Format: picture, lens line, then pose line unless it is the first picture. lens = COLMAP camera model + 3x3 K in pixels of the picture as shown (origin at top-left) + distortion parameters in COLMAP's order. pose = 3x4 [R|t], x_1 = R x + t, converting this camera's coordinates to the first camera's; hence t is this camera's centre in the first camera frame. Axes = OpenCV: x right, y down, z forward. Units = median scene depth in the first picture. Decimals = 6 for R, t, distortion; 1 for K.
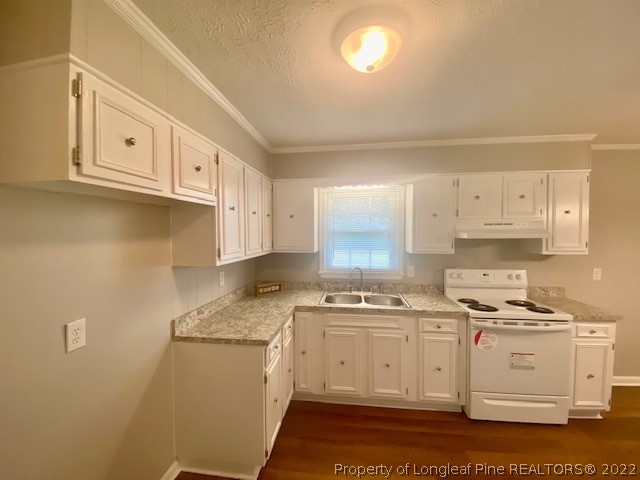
lens RADIAL K [[258.4, 0, 320.0], [0, 258.4, 240.0], [0, 0, 1]] dist [0.020008, -0.019761]
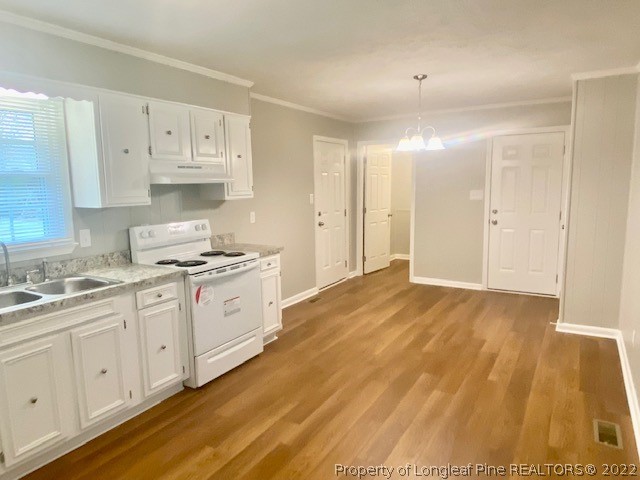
lens RADIAL K [[432.8, 0, 320.0], [0, 432.8, 240.0], [0, 0, 1]] dist [0.082687, -0.098011]
pose [[0.397878, -0.126455, 0.908681, -0.520435], [0.045255, 0.991955, 0.118229, 0.029935], [-0.916321, -0.005918, 0.400400, 0.021596]]
